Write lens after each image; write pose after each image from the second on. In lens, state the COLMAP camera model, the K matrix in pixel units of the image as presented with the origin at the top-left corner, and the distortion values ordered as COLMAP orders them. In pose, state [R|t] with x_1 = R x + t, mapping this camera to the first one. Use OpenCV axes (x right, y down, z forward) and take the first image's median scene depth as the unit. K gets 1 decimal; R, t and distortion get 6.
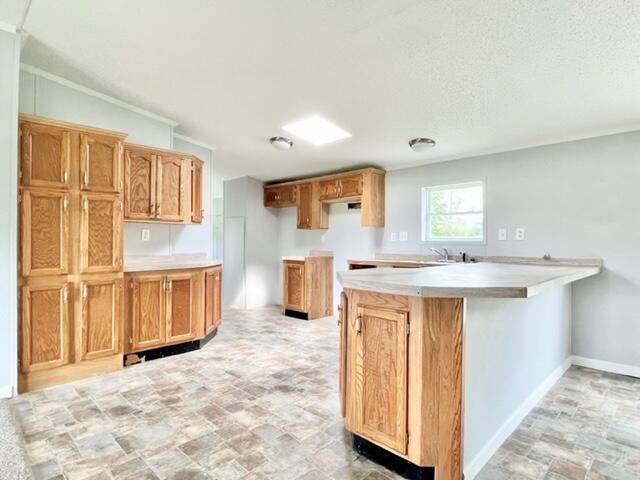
lens RADIAL K [[358.6, 0, 317.4], [0, 358.6, 240.3], [0, 0, 1]] dist [-0.006338, 0.003257]
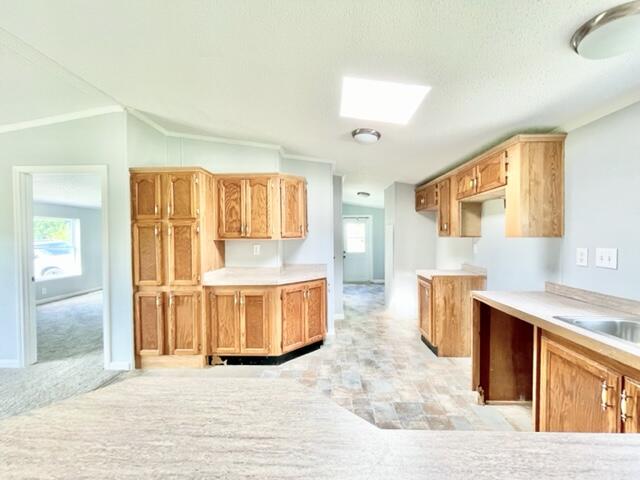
lens RADIAL K [[259.2, 0, 322.1], [0, 259.2, 240.8], [0, 0, 1]] dist [-0.006990, 0.000501]
pose [[0.684972, 0.001586, -0.728567, 0.296037], [0.016047, 0.999722, 0.017263, -0.057840], [0.728392, -0.023516, 0.684757, 0.619113]]
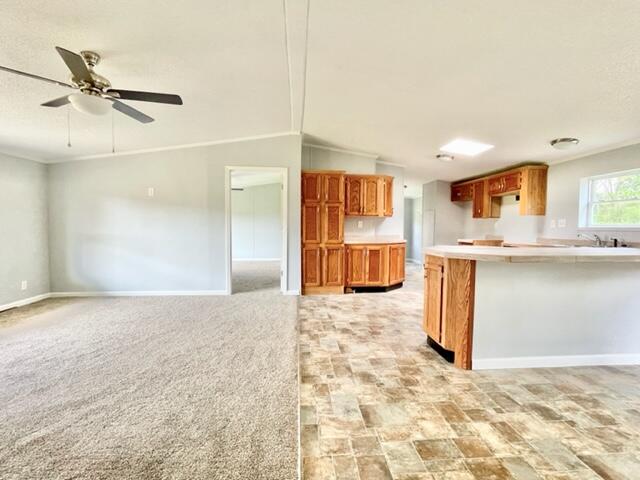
lens RADIAL K [[299.0, 0, 320.5], [0, 299.0, 239.6], [0, 0, 1]] dist [-0.006165, 0.000869]
pose [[0.758560, 0.025082, -0.651120, 0.351120], [0.001626, 0.999183, 0.040384, 0.001590], [0.651601, -0.031692, 0.757900, -0.254793]]
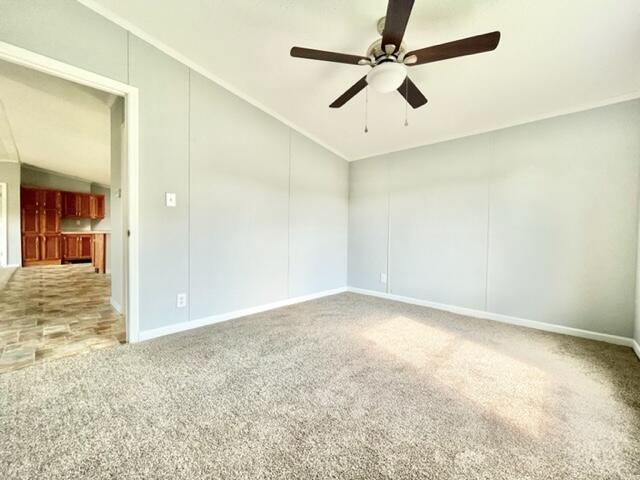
lens RADIAL K [[259.2, 0, 322.3], [0, 259.2, 237.7], [0, 0, 1]] dist [-0.006990, 0.000501]
pose [[0.995645, -0.010043, 0.092679, 1.334246], [0.009217, 0.999914, 0.009330, 0.108788], [-0.092765, -0.008435, 0.995652, -1.269619]]
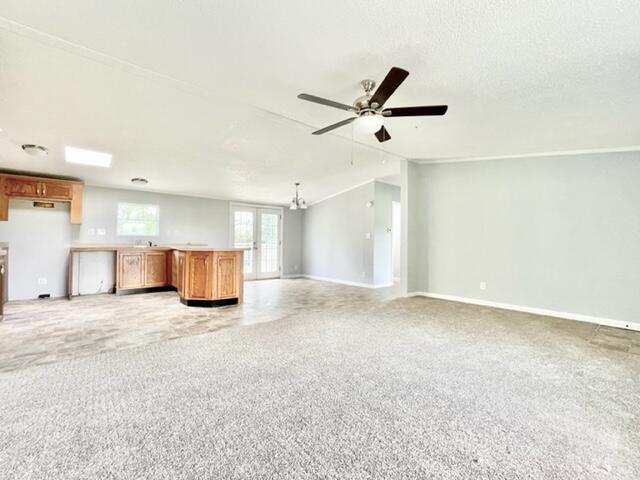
lens RADIAL K [[291.2, 0, 322.0], [0, 291.2, 239.6], [0, 0, 1]] dist [0.003263, 0.000055]
pose [[0.075004, 0.012113, 0.997110, -1.168309], [-0.015674, 0.999817, -0.010967, 0.026367], [-0.997060, -0.014806, 0.075180, -0.029842]]
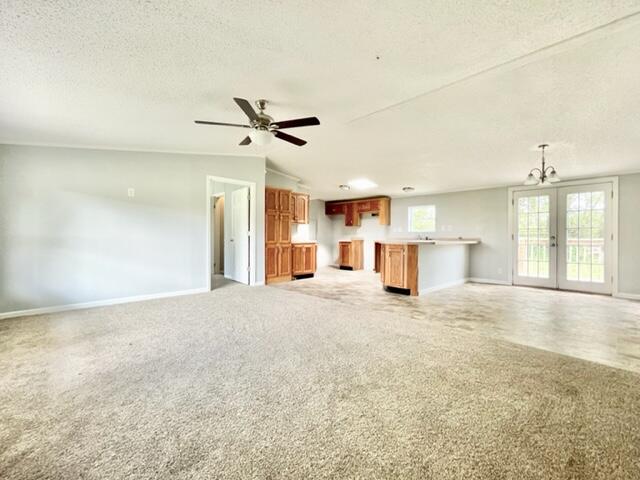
lens RADIAL K [[291.2, 0, 318.8], [0, 291.2, 238.1], [0, 0, 1]] dist [0.003263, 0.000055]
pose [[0.999810, 0.000441, -0.019510, -0.263764], [-0.000189, 0.999916, 0.012948, 0.020532], [0.019514, -0.012942, 0.999726, -0.947748]]
